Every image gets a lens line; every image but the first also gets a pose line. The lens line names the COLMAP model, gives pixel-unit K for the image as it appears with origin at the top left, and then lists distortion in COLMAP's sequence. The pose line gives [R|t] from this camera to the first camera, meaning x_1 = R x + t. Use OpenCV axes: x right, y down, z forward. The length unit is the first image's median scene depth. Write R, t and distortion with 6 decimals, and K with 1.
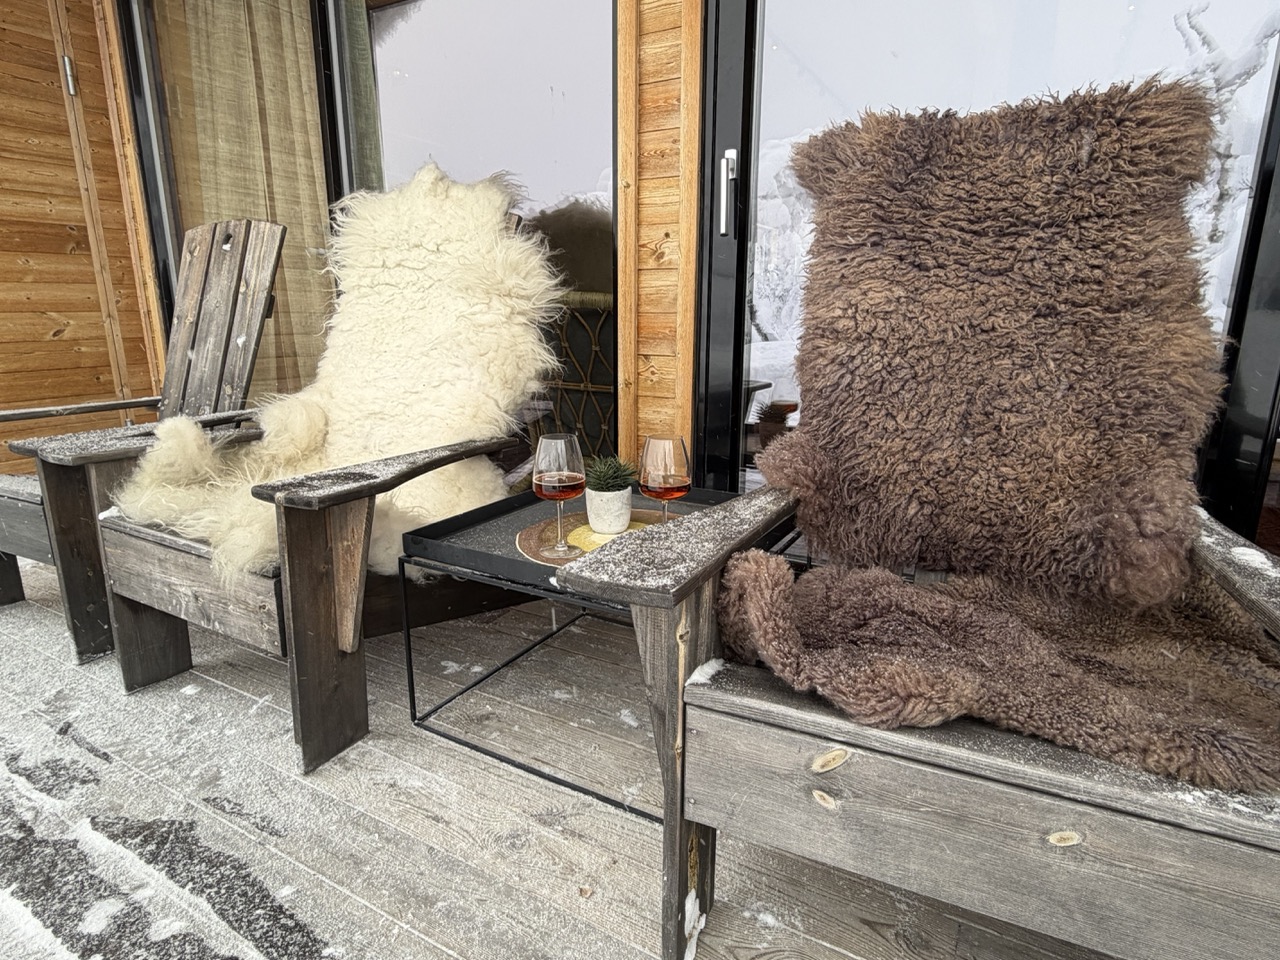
lens RADIAL K [[714.1, 0, 637.1], [0, 714.1, 479.4], [0, 0, 1]] dist [0.003039, -0.000563]
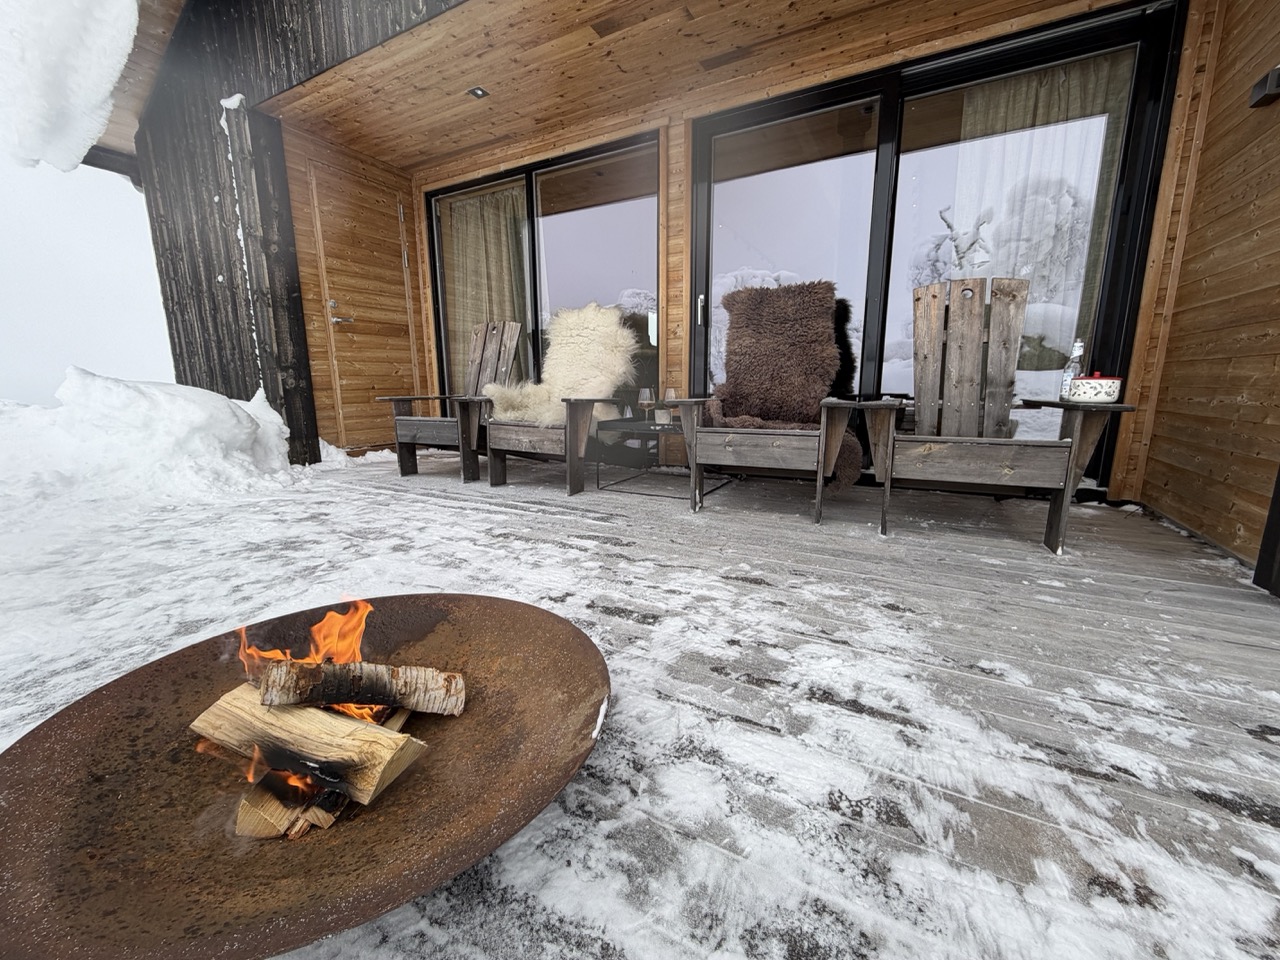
lens RADIAL K [[517.0, 0, 639.6], [0, 517.0, 480.2], [0, 0, 1]] dist [-0.000130, 0.000053]
pose [[0.999725, -0.011247, 0.020566, -0.153707], [0.012307, 0.998563, -0.052151, 0.348614], [-0.019950, 0.052390, 0.998427, -0.935682]]
